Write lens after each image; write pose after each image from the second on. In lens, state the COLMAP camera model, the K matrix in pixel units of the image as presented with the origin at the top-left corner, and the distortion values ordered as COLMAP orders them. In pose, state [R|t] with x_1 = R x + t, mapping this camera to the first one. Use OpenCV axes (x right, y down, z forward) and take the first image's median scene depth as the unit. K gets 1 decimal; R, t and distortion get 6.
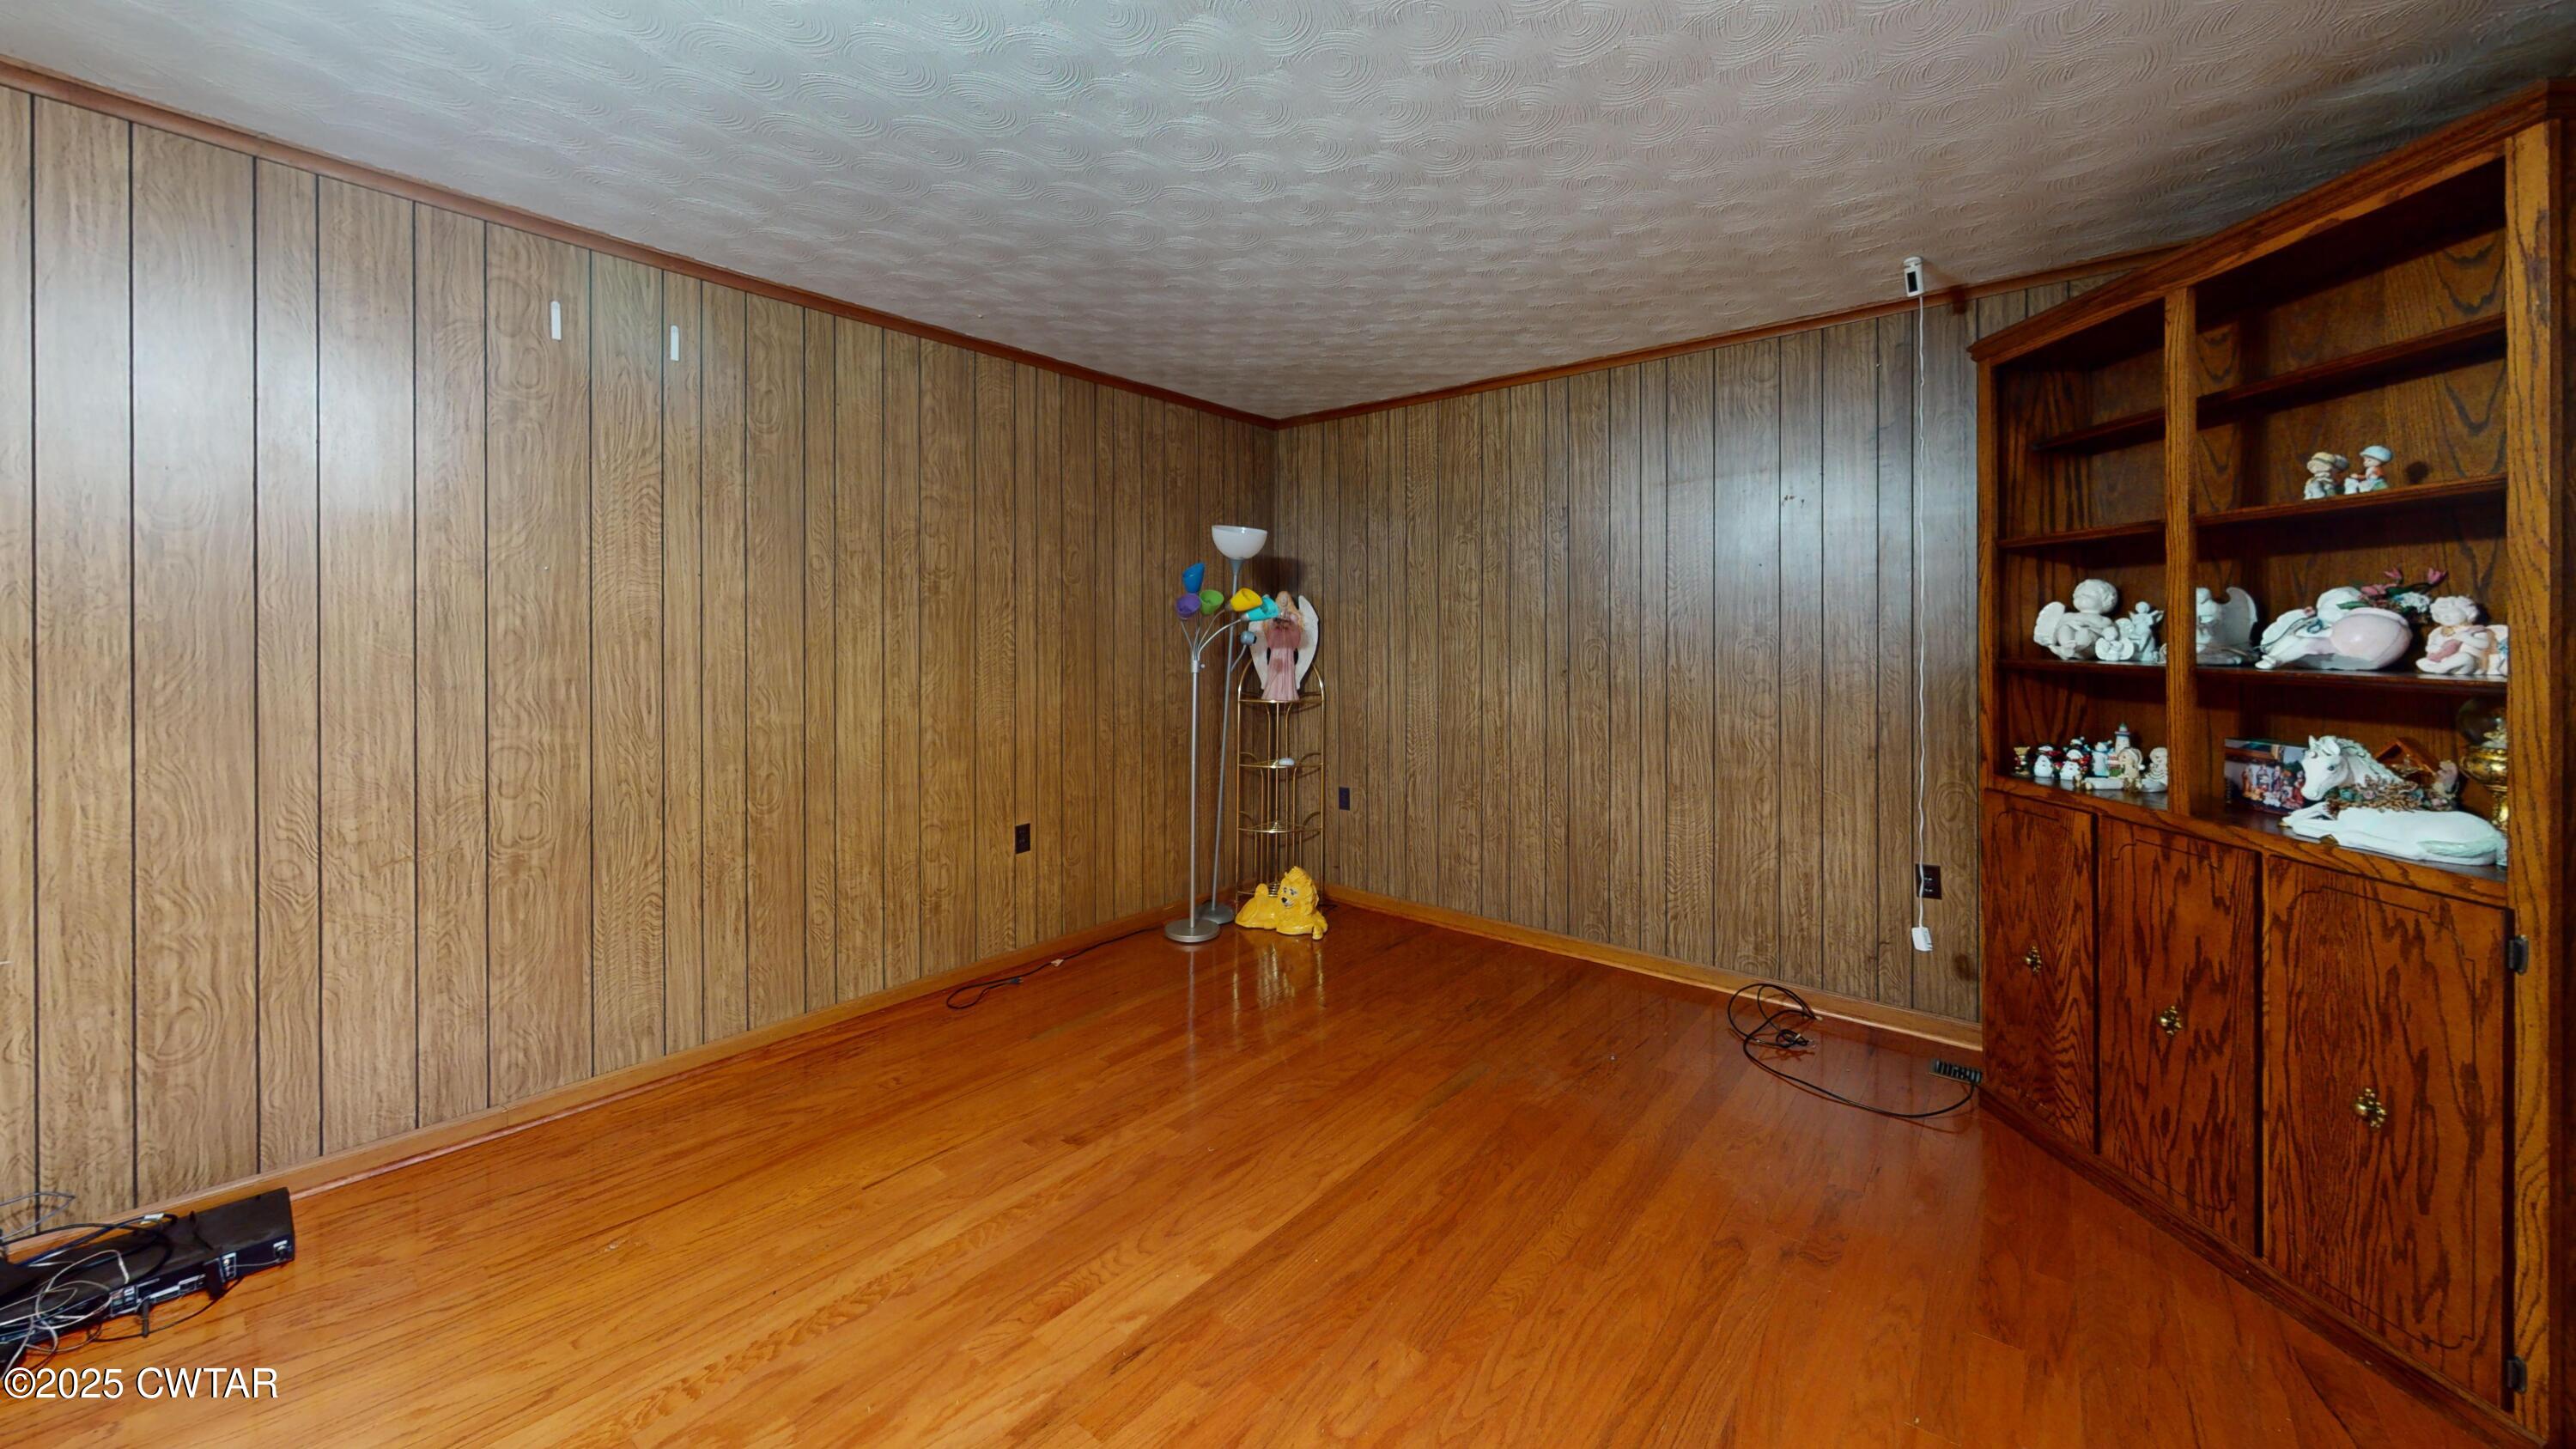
lens RADIAL K [[928.0, 0, 1291.7], [0, 928.0, 719.3], [0, 0, 1]] dist [-0.002388, 0.000054]
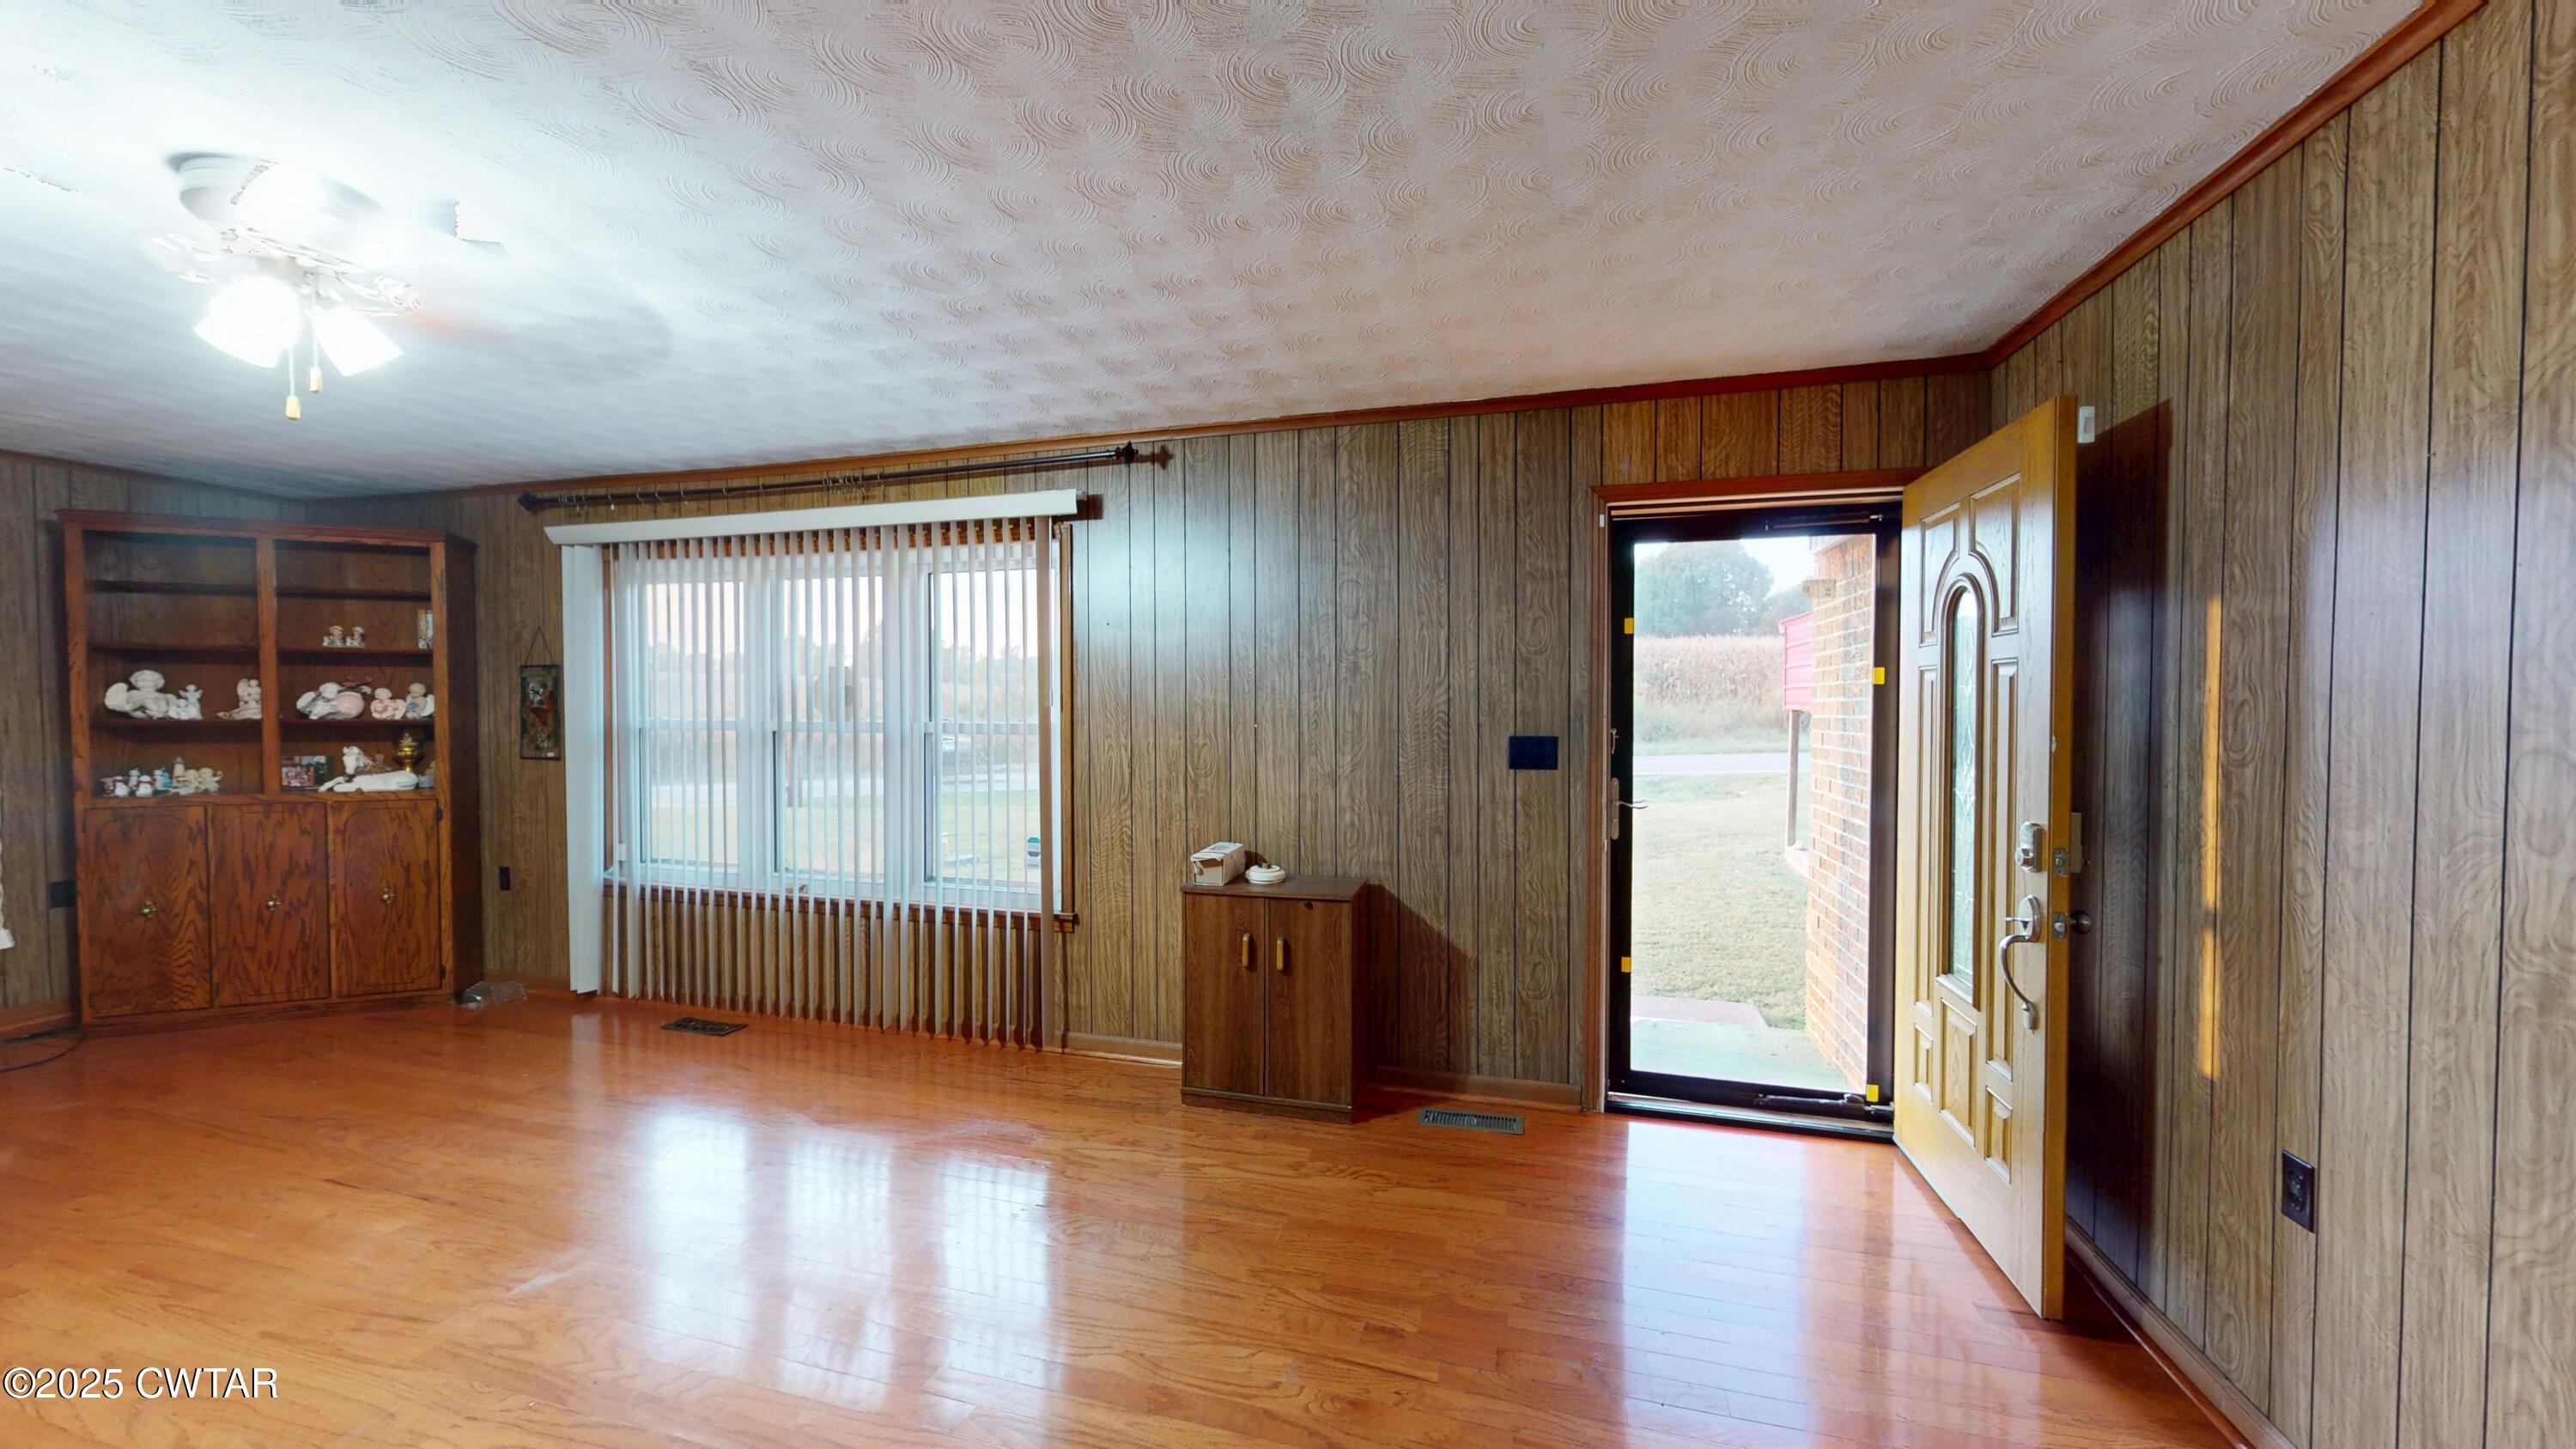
lens RADIAL K [[928.0, 0, 1282.3], [0, 928.0, 707.1], [0, 0, 1]] dist [-0.002388, 0.000054]
pose [[-0.406625, -0.006391, 0.913573, -1.748620], [0.083826, 0.995496, 0.044275, 0.011267], [-0.909741, 0.094584, -0.404258, -0.183354]]
